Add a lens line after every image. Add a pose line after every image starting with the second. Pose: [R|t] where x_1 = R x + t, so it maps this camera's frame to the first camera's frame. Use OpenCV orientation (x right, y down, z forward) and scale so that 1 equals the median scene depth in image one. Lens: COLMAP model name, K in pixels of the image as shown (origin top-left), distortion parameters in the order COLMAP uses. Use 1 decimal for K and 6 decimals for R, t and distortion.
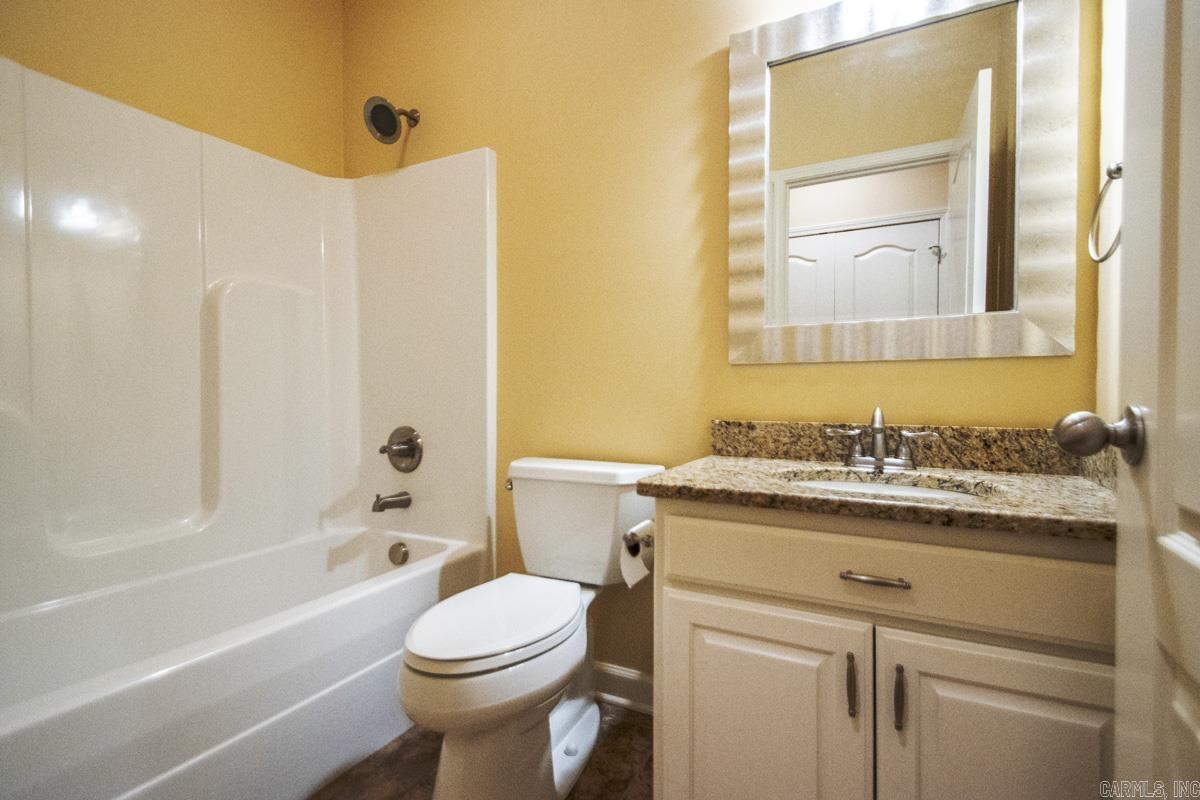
lens RADIAL K [[558.5, 0, 610.0], [0, 558.5, 402.1], [0, 0, 1]] dist [0.021083, -0.020527]
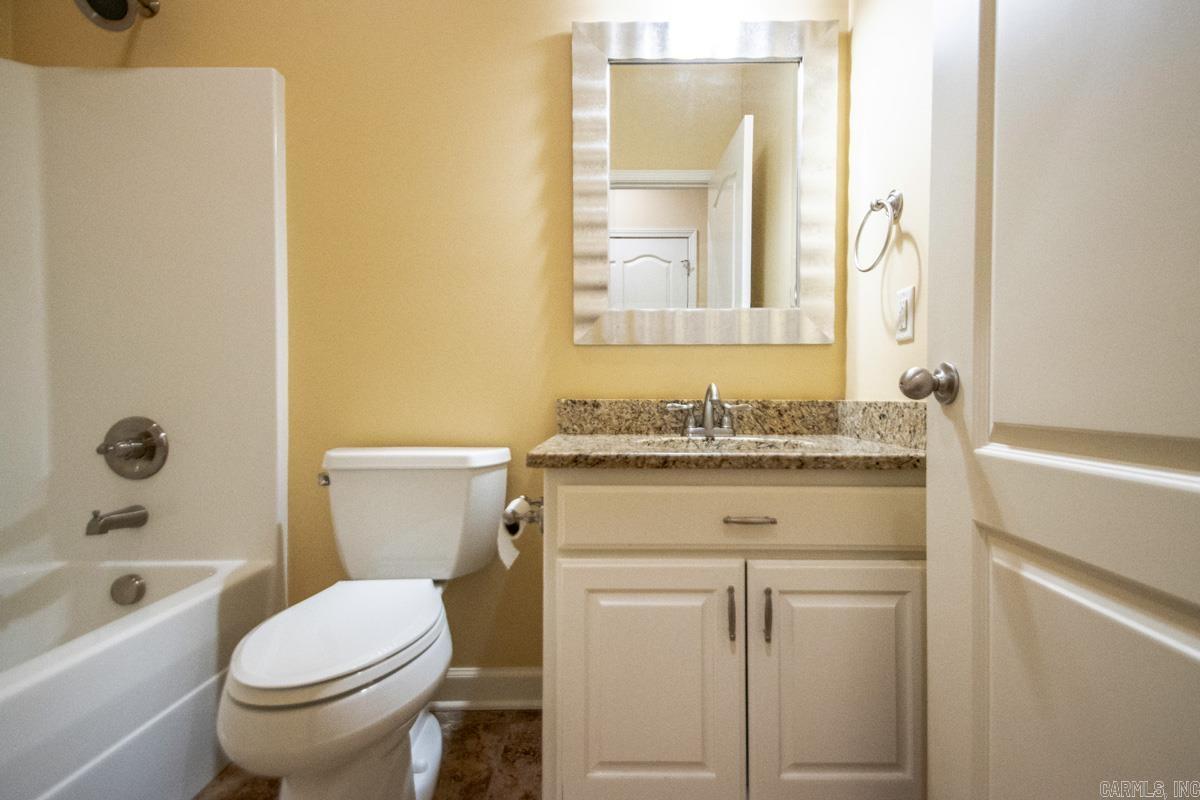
lens RADIAL K [[569.5, 0, 602.9], [0, 569.5, 411.7], [0, 0, 1]] dist [0.006035, 0.000315]
pose [[0.880475, -0.011541, 0.473952, -0.243787], [0.010436, 0.999933, 0.004962, 0.052665], [-0.473978, 0.000577, 0.880536, 0.060169]]
